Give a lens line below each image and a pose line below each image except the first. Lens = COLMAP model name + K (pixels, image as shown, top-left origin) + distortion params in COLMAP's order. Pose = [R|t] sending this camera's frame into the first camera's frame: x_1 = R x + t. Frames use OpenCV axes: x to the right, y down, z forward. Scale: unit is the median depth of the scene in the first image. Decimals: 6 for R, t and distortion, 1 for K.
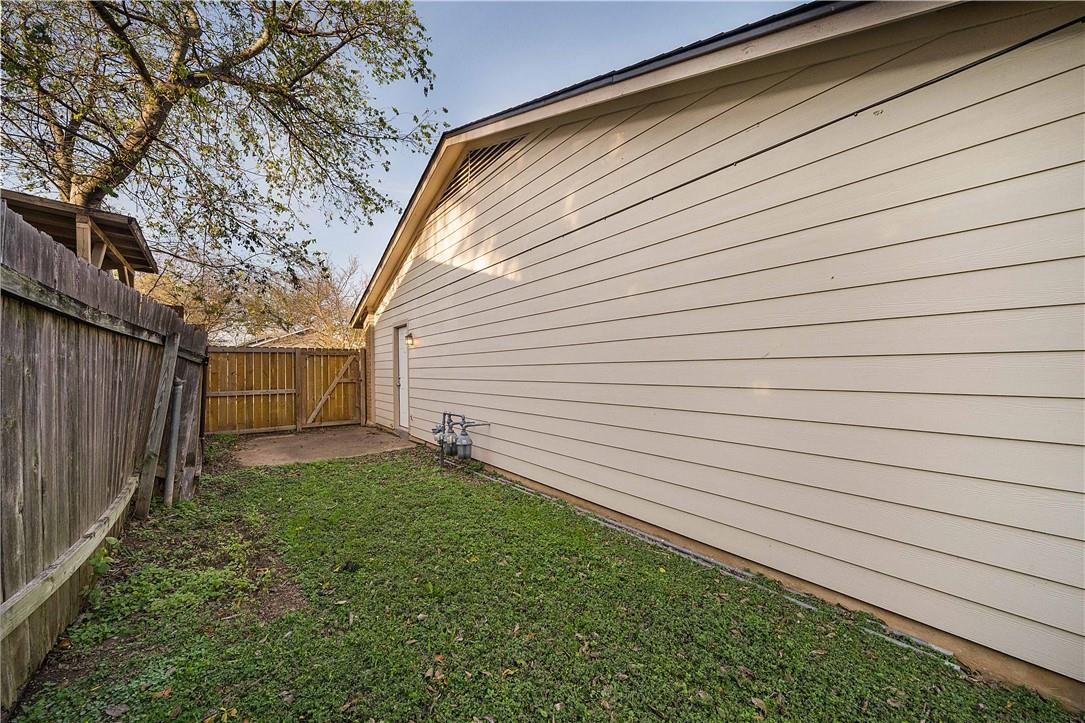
lens RADIAL K [[423.3, 0, 536.6], [0, 423.3, 364.3], [0, 0, 1]] dist [-0.000220, -0.000281]
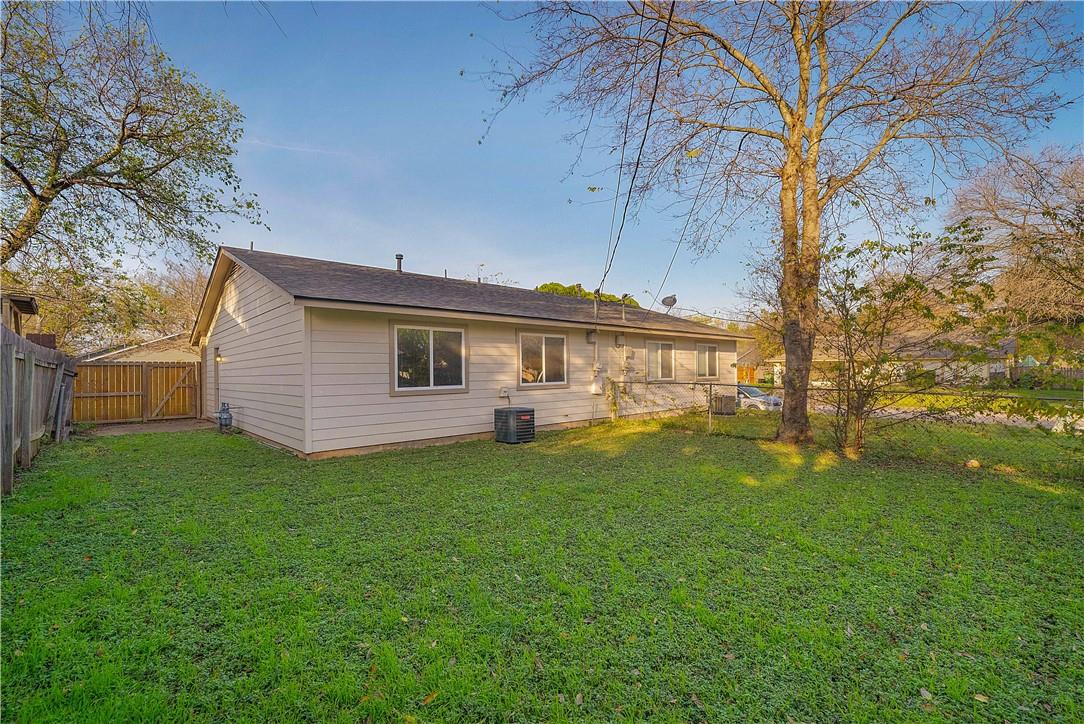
lens RADIAL K [[459.7, 0, 536.3], [0, 459.7, 371.9], [0, 0, 1]] dist [-0.000924, -0.011215]
pose [[0.989311, -0.001258, 0.145818, 0.490118], [0.000318, 0.999979, 0.006472, -0.015547], [-0.145823, -0.006357, 0.989290, -0.665614]]
